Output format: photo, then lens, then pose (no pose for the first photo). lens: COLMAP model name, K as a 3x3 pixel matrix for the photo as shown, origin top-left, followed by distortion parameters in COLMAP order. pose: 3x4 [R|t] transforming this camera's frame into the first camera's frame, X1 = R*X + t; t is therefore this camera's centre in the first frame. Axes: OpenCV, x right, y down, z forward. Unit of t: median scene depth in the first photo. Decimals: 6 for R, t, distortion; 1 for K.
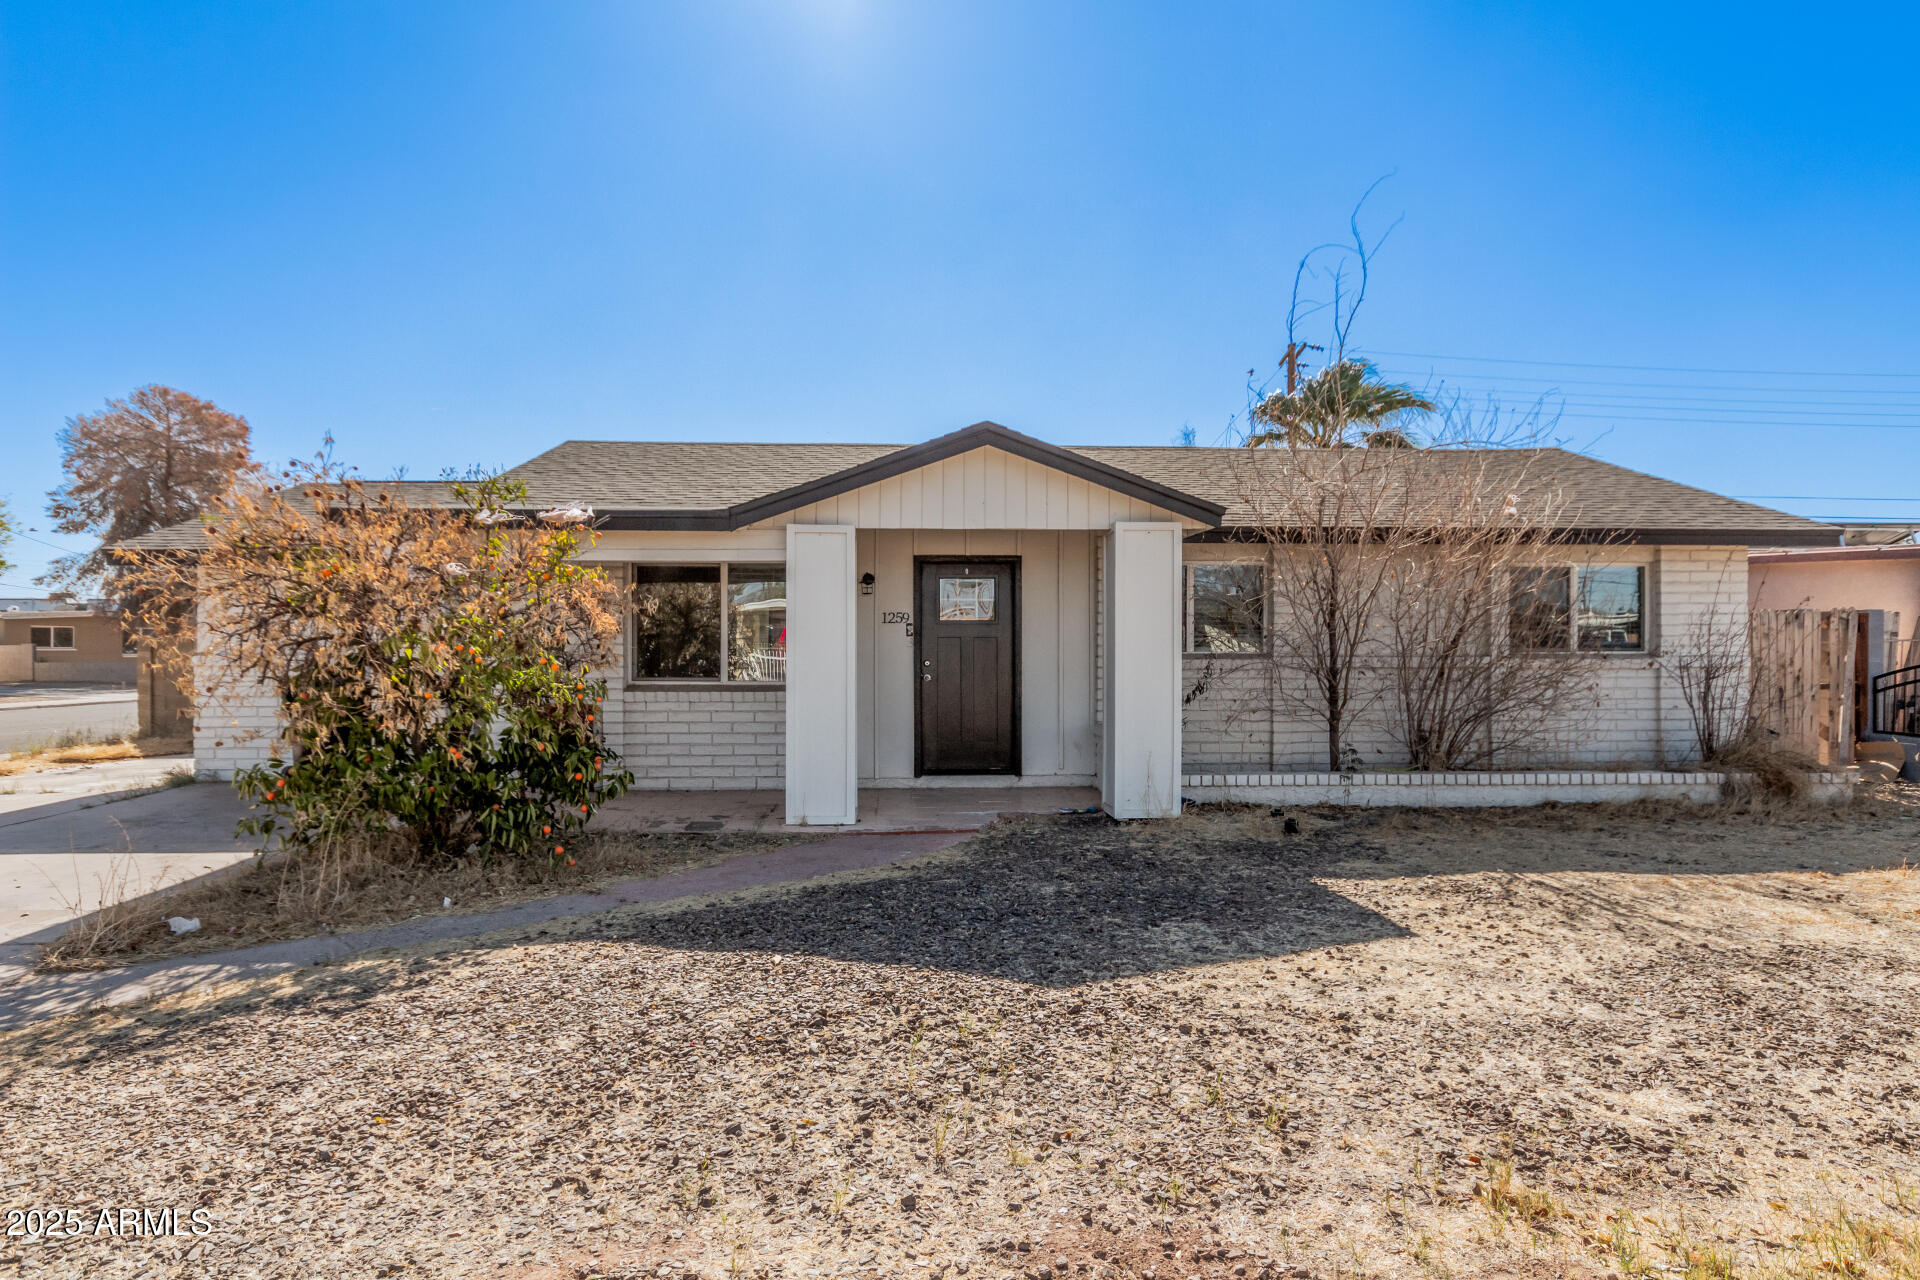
lens RADIAL K [[1085.2, 0, 960.0], [0, 1085.2, 640.0], [0, 0, 1]] dist [0.013630, -0.000017]
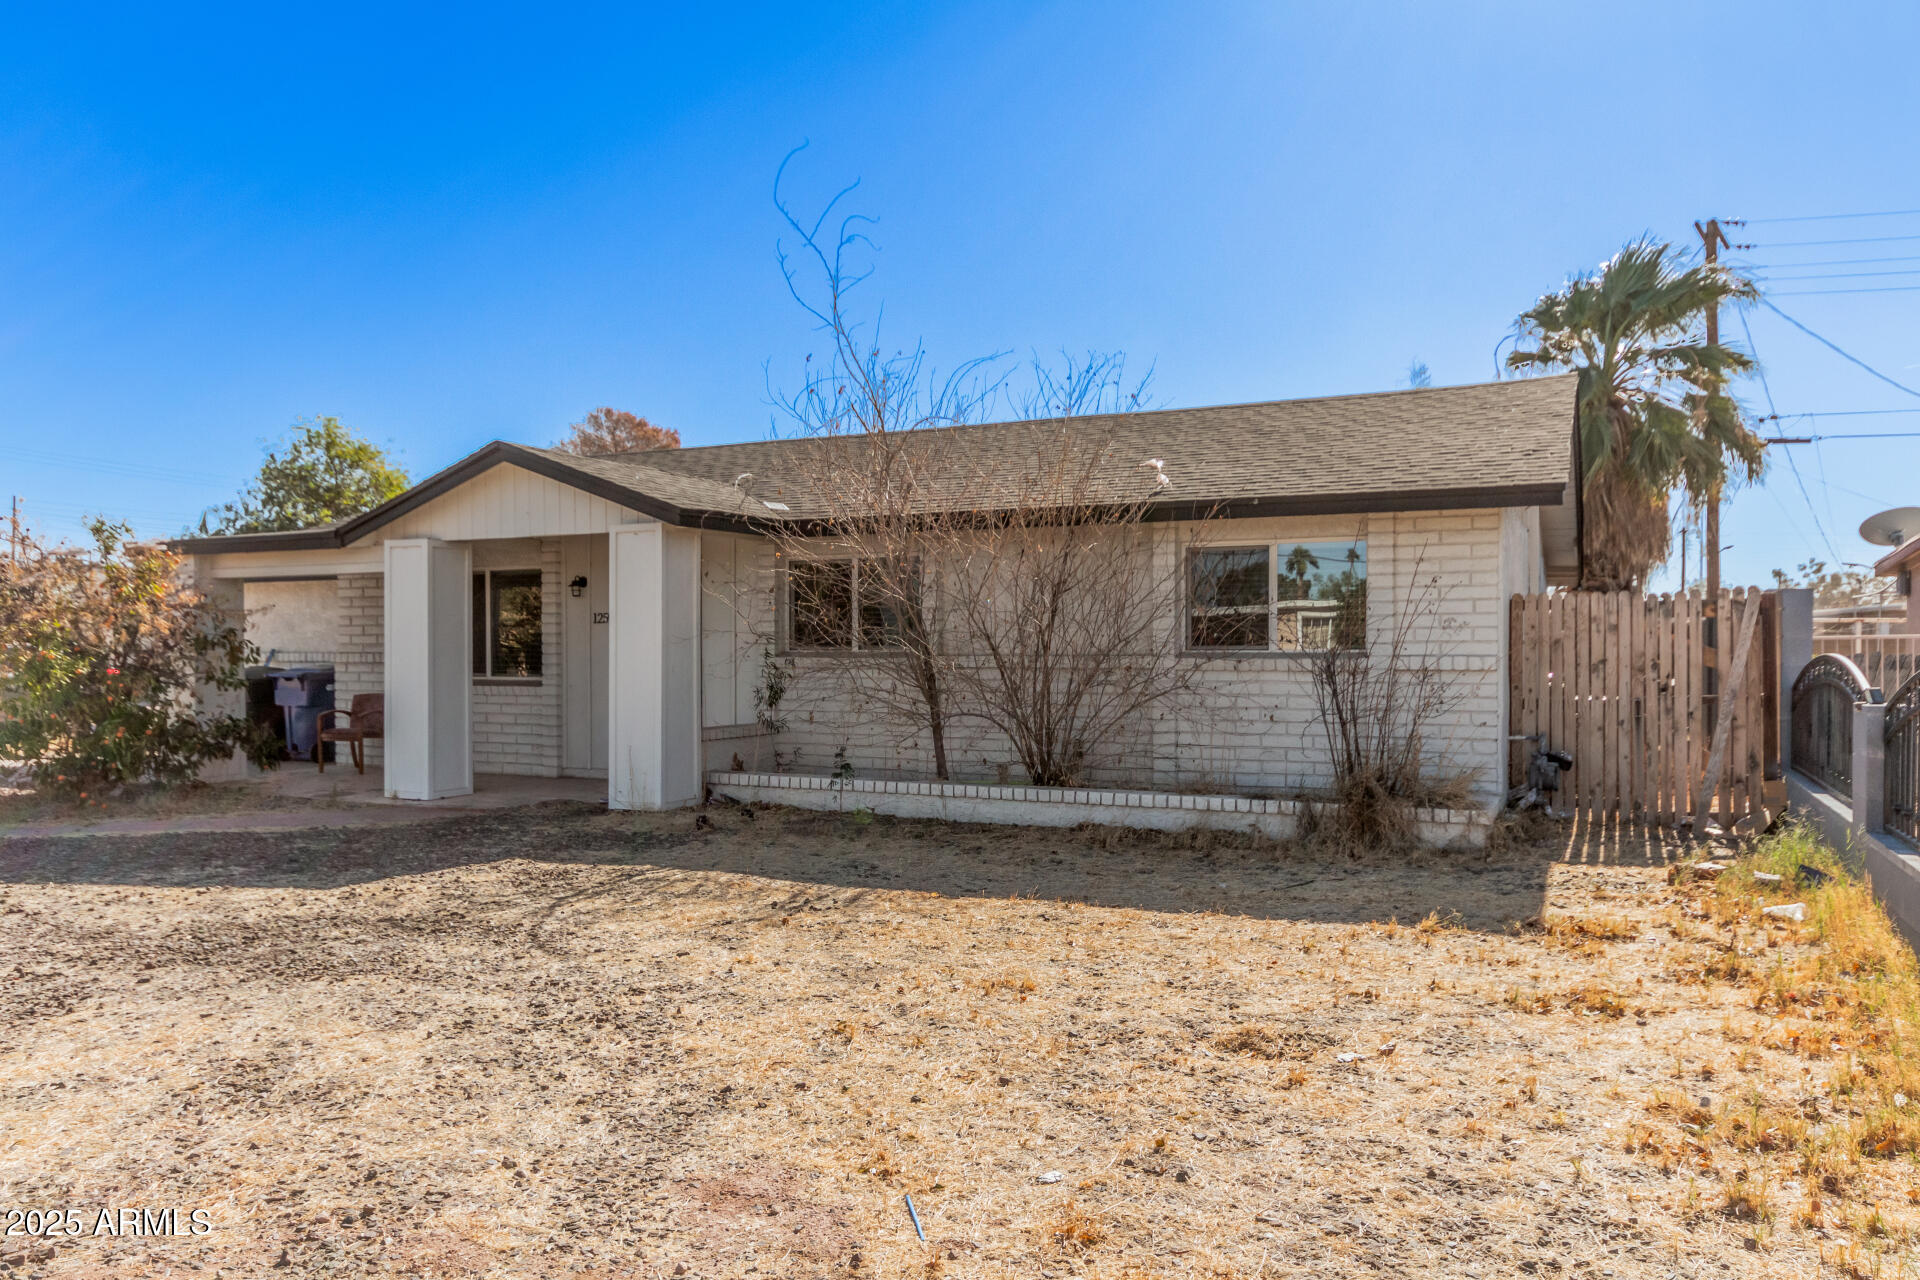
lens RADIAL K [[1304.8, 0, 960.0], [0, 1304.8, 640.0], [0, 0, 1]] dist [0.036397, -0.000617]
pose [[0.882726, -0.002646, -0.469881, 0.887366], [0.003637, 0.999993, 0.001201, 0.001509], [0.469874, -0.002769, 0.882729, 0.036664]]
